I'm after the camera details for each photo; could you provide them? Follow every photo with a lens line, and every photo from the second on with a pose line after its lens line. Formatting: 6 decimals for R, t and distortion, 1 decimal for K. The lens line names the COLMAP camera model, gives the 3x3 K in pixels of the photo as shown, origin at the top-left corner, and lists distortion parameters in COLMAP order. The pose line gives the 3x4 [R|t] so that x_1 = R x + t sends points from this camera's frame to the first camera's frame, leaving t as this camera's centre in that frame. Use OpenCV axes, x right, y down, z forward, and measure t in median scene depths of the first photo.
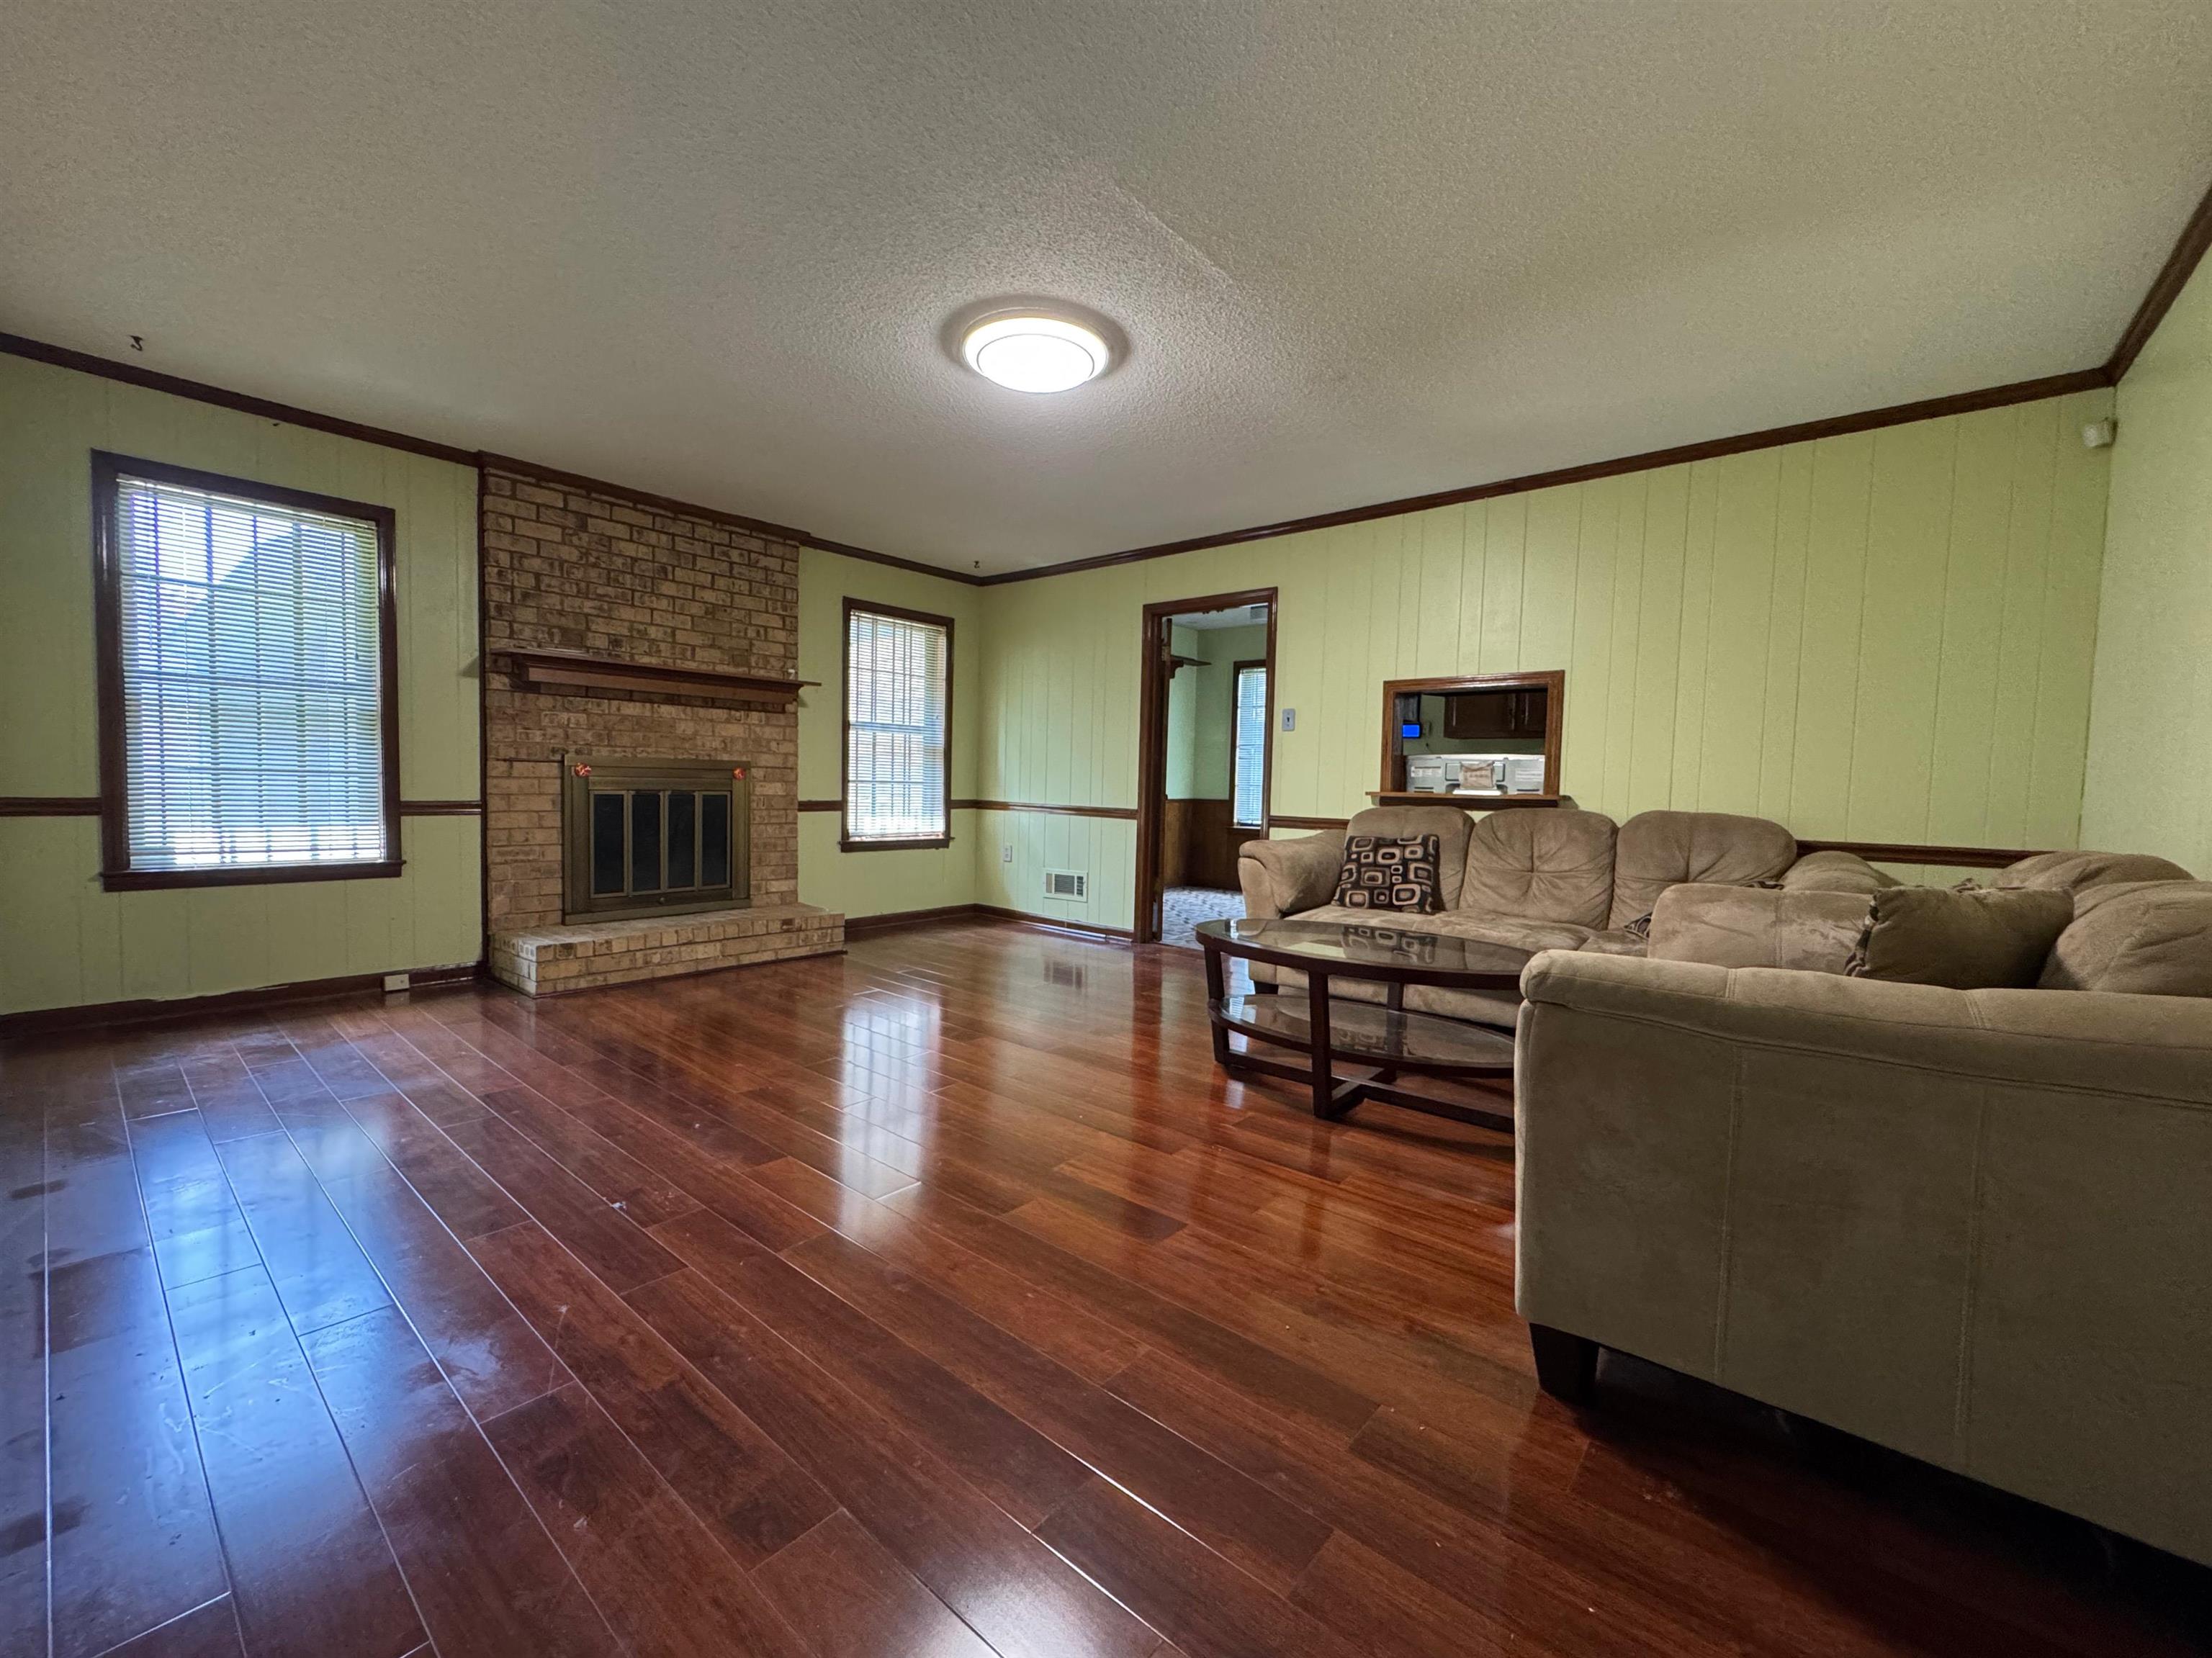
lens RADIAL K [[926.3, 0, 1106.0], [0, 926.3, 829.0], [0, 0, 1]] dist [-0.013107, -0.000136]
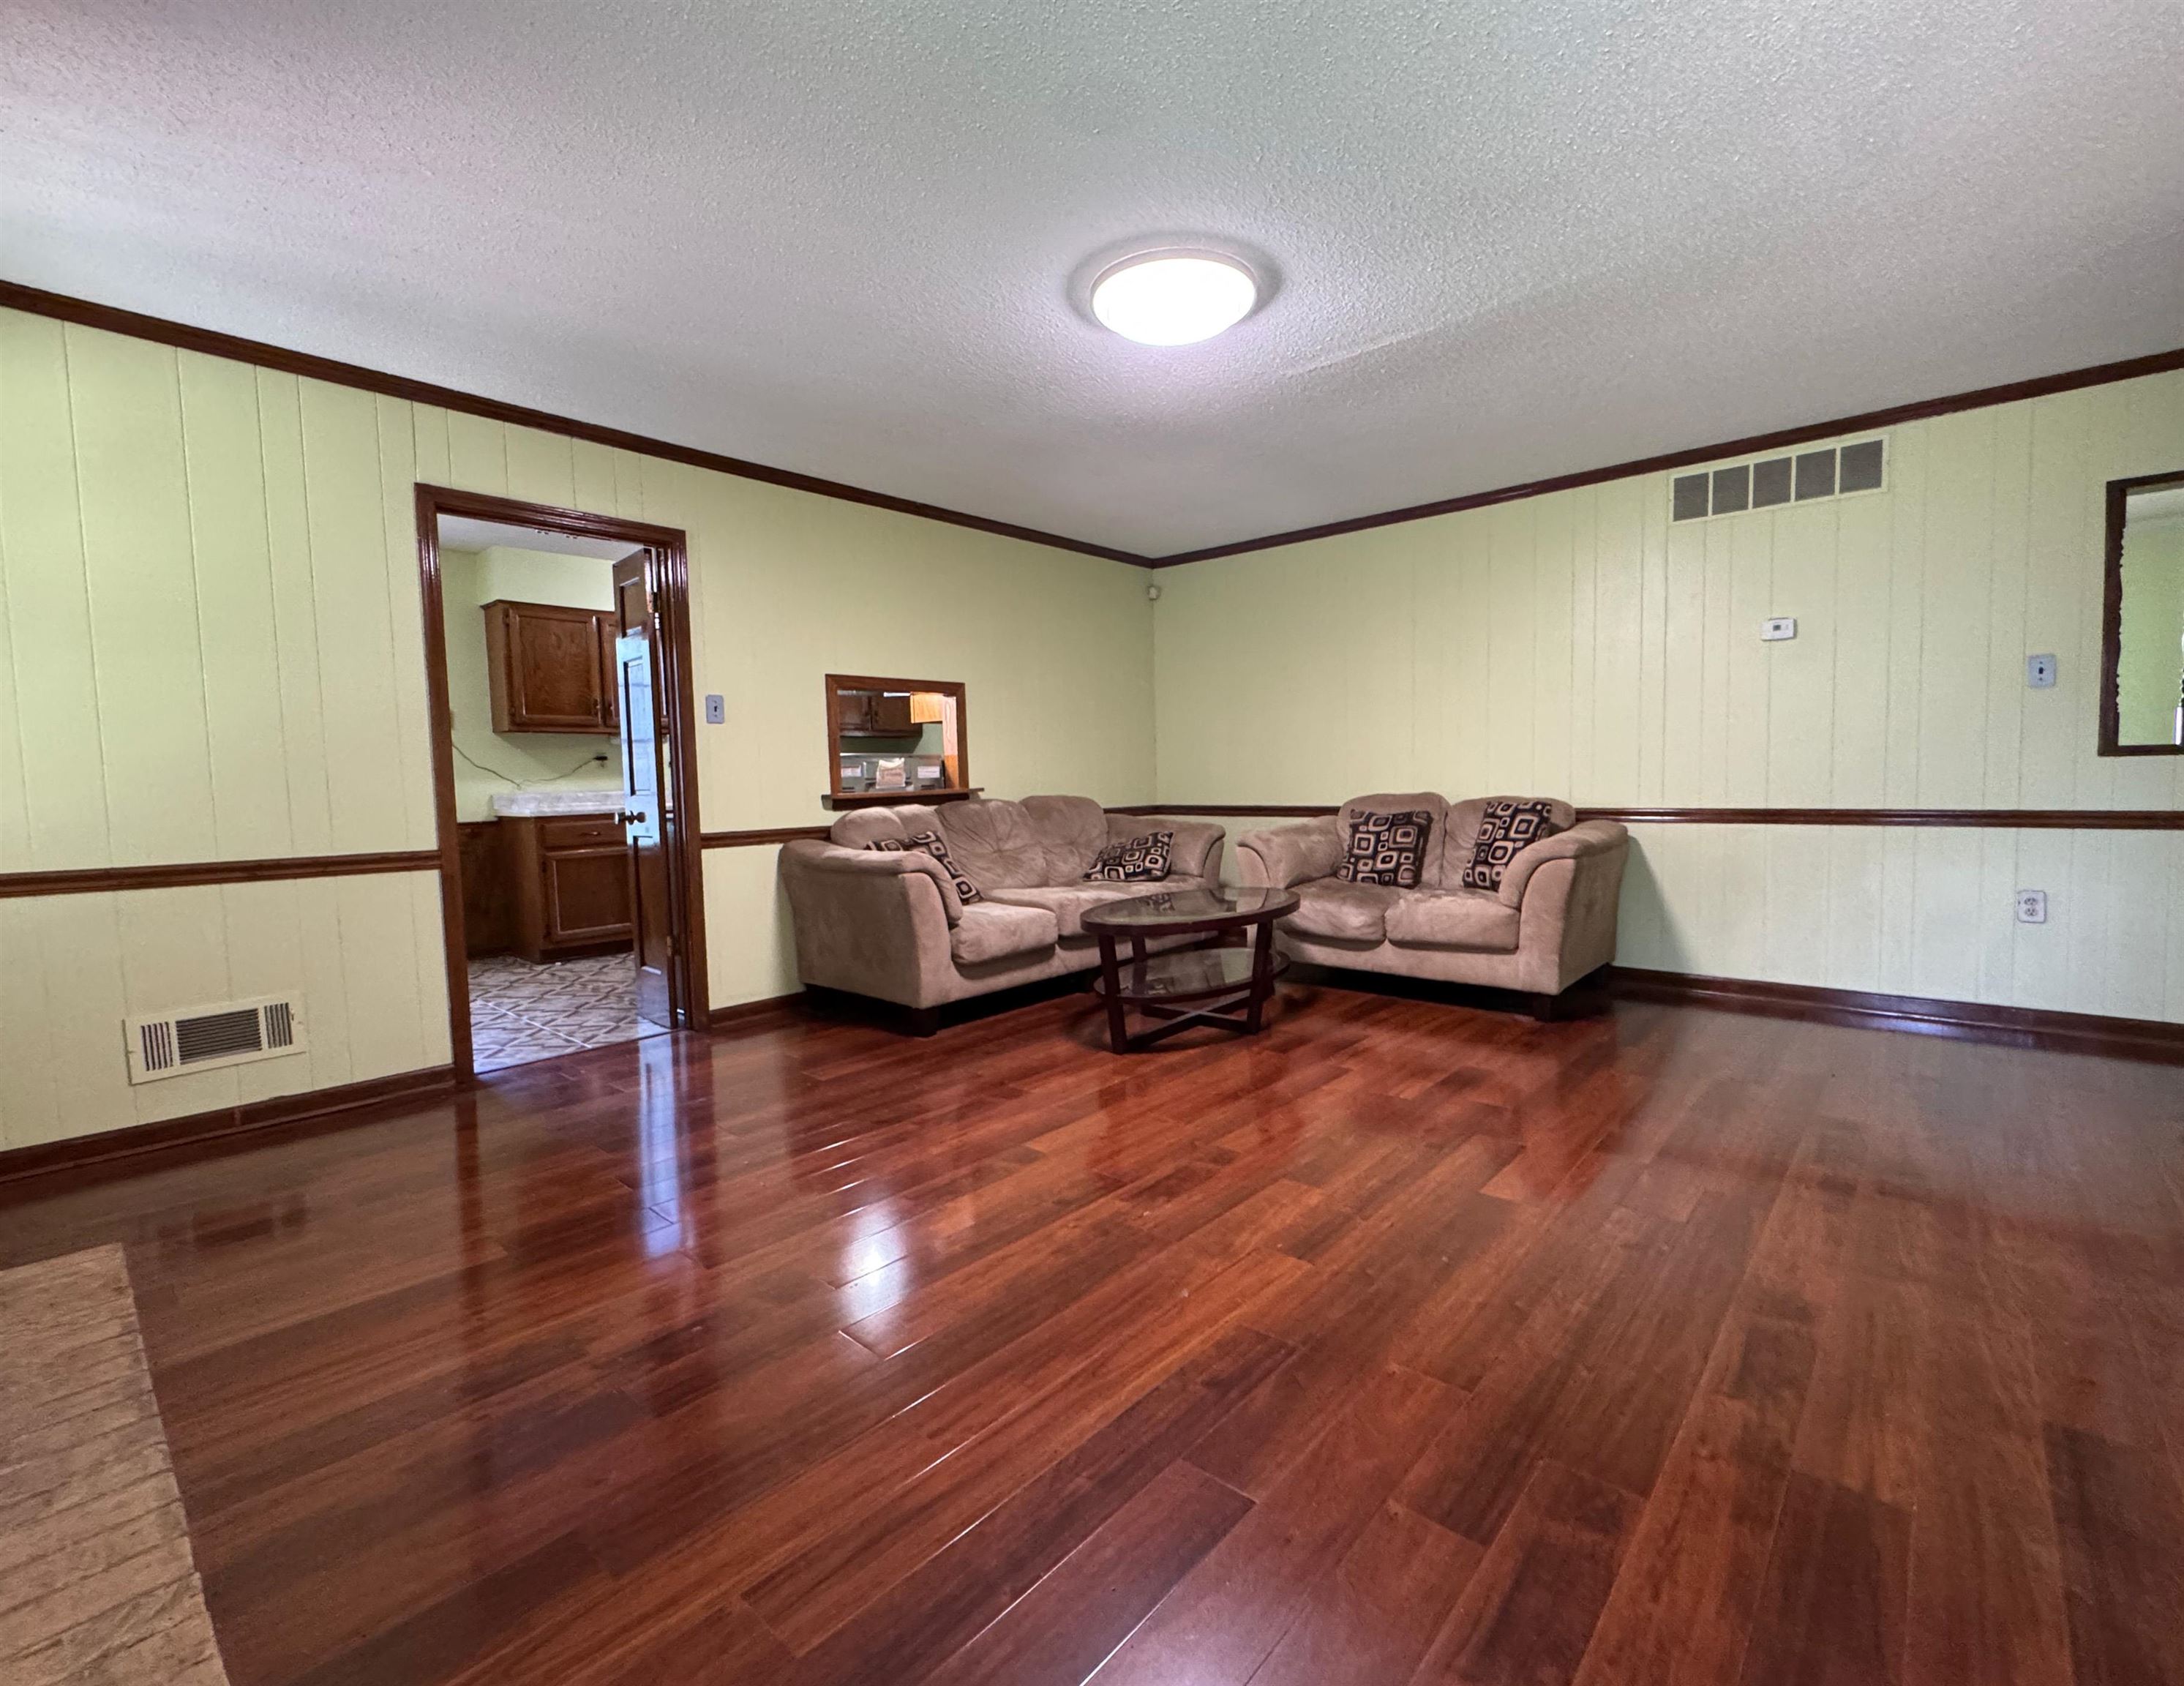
lens RADIAL K [[1008.2, 0, 1092.0], [0, 1008.2, 843.0], [0, 0, 1]] dist [-0.017303, -0.000020]
pose [[0.001877, -0.088709, 0.996056, -0.953113], [0.079919, 0.992885, 0.088276, -0.081018], [-0.996800, 0.079438, 0.008953, 0.981305]]
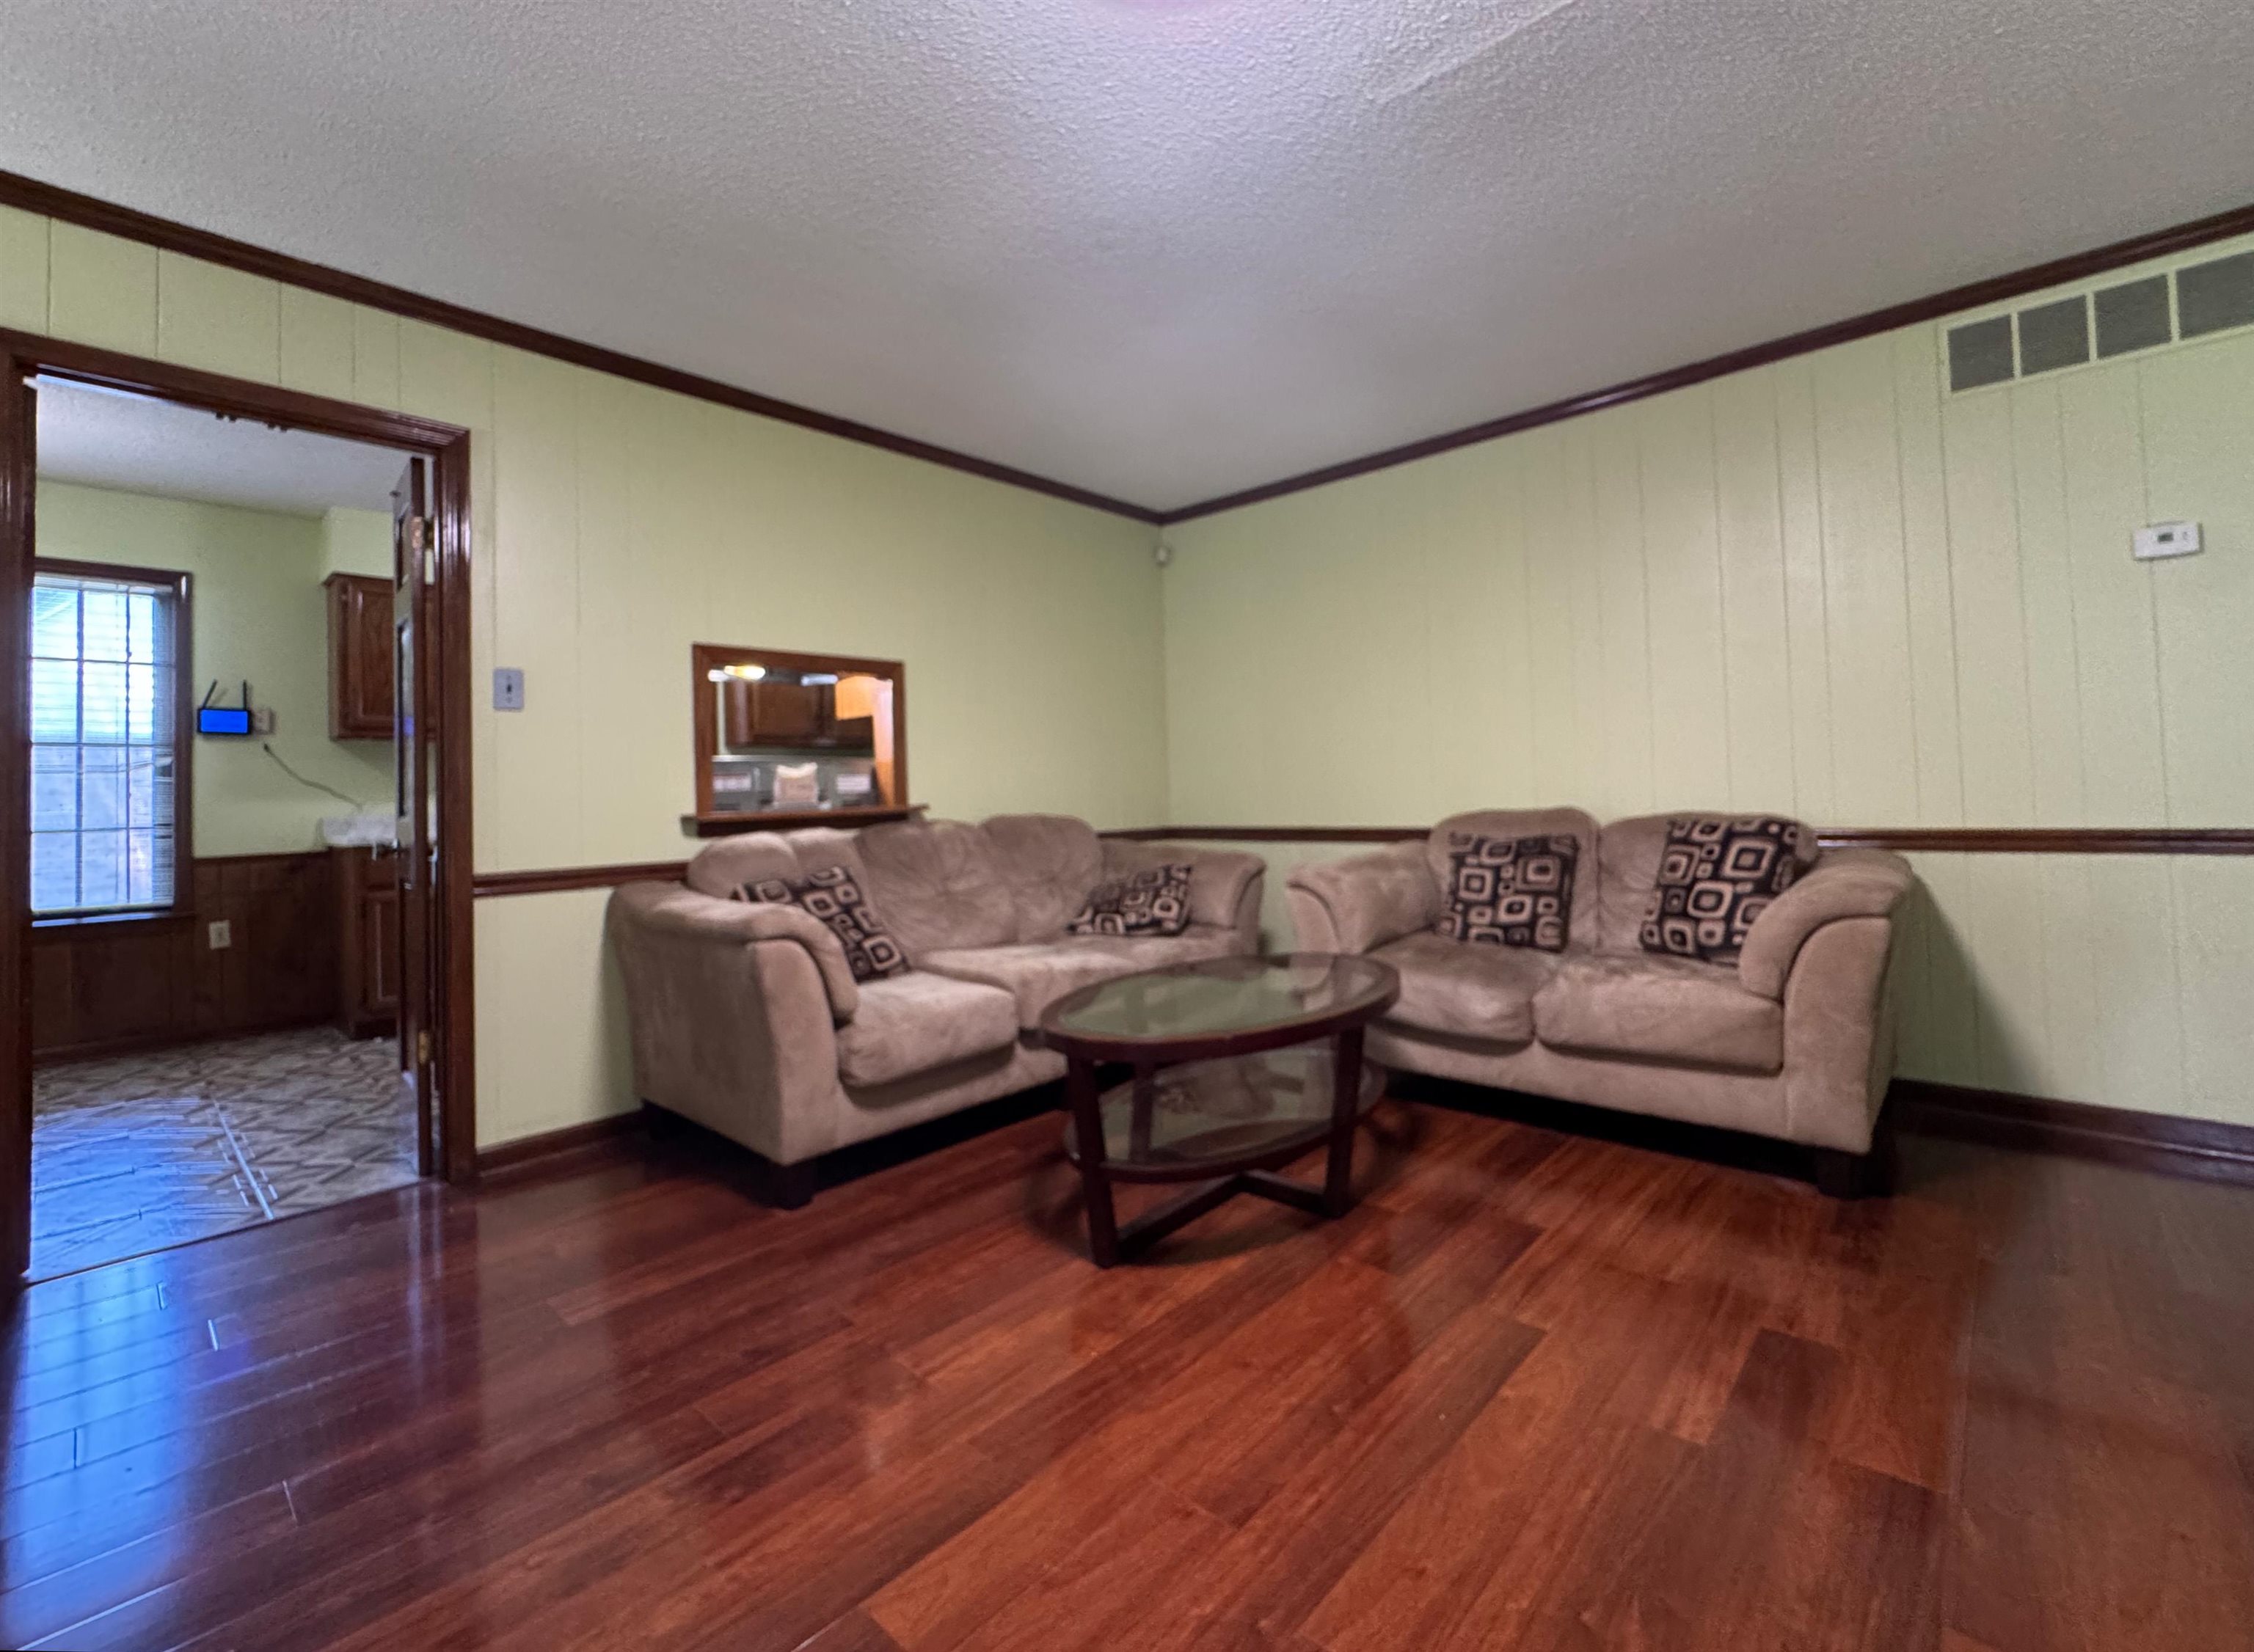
lens RADIAL K [[987.1, 0, 1059.1], [0, 987.1, 775.7], [0, 0, 1]] dist [-0.002022, -0.000208]
pose [[0.052218, -0.001509, 0.998635, -0.492640], [0.087100, 0.996195, -0.003049, -0.058087], [-0.994830, 0.087140, 0.052151, 0.949931]]
